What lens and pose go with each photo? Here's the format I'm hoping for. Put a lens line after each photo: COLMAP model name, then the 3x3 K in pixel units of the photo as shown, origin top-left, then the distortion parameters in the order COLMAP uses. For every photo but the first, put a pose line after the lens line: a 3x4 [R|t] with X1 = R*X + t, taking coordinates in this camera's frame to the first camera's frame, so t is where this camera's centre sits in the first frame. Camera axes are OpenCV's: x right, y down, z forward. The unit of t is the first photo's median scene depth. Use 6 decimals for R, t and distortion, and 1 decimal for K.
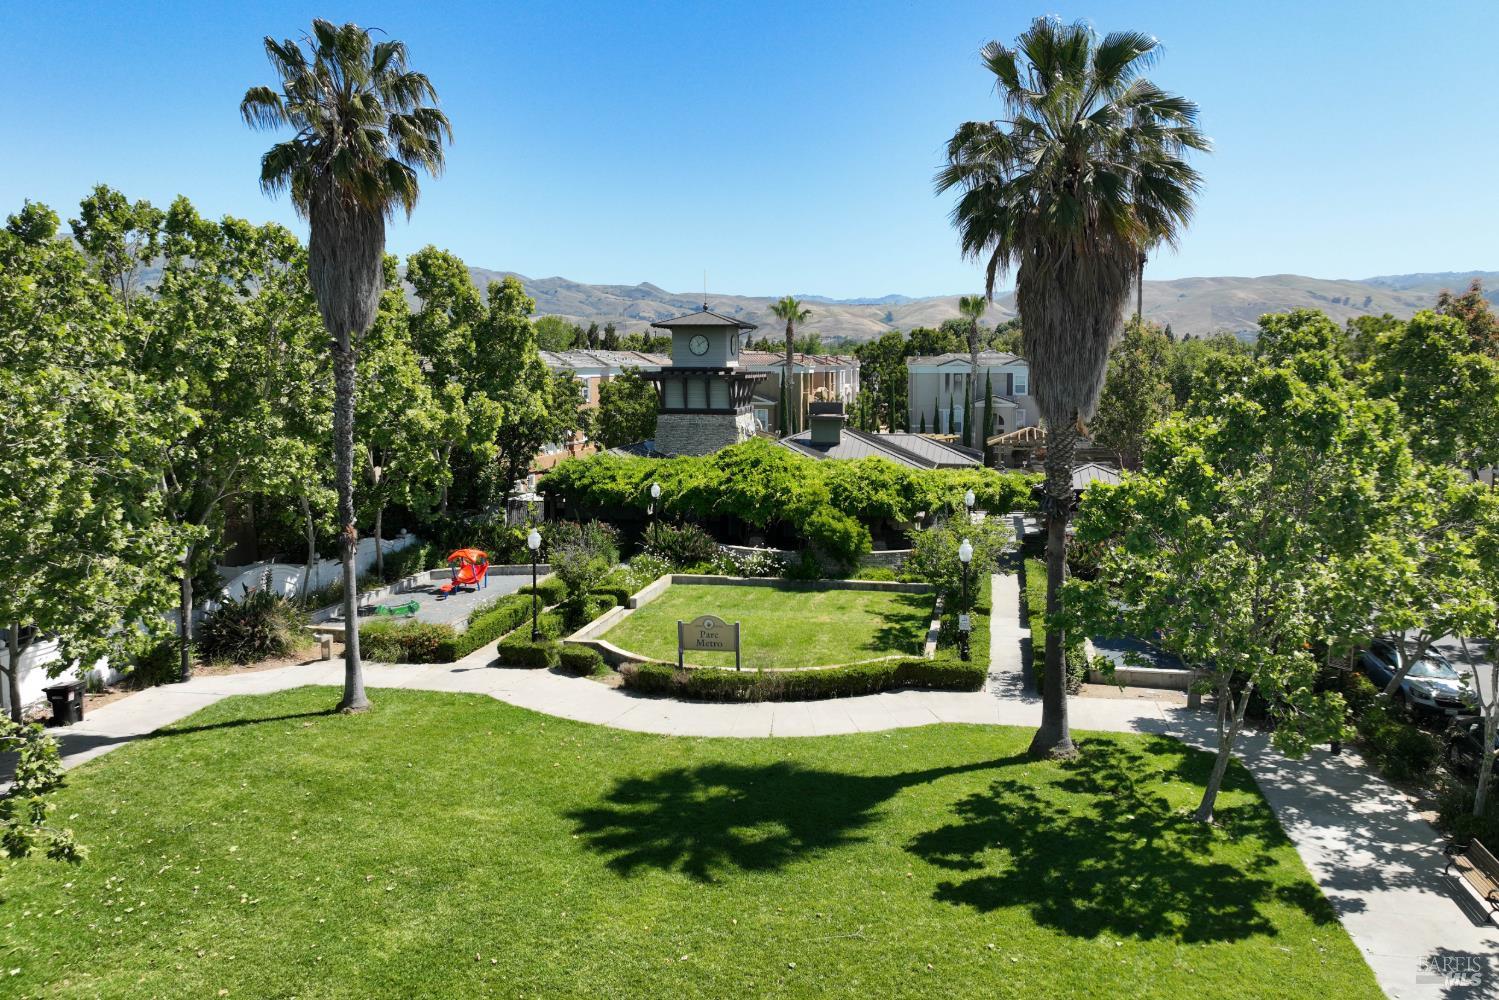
lens RADIAL K [[1100.2, 0, 746.9], [0, 1100.2, 491.4], [0, 0, 1]] dist [0.005965, 0.005920]
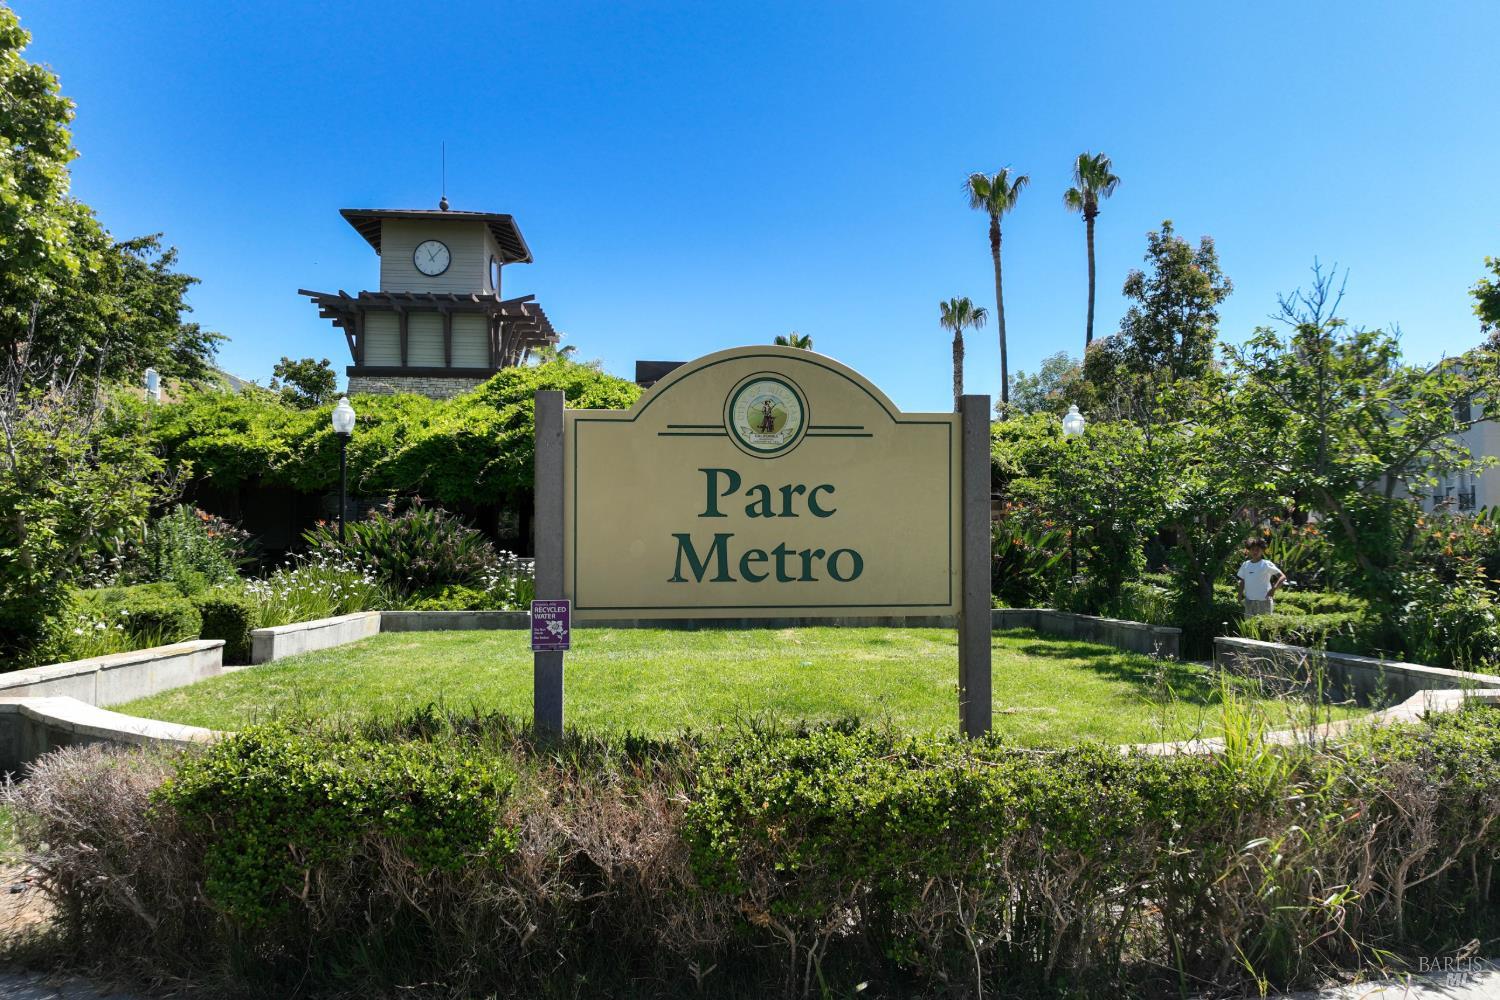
lens RADIAL K [[1101.0, 0, 747.4], [0, 1101.0, 491.4], [0, 0, 1]] dist [0.005965, 0.005920]
pose [[0.962426, 0.020066, 0.270803, -0.048245], [0.026247, 0.985722, -0.166323, 0.099692], [-0.270274, 0.167181, 0.948157, 0.566238]]
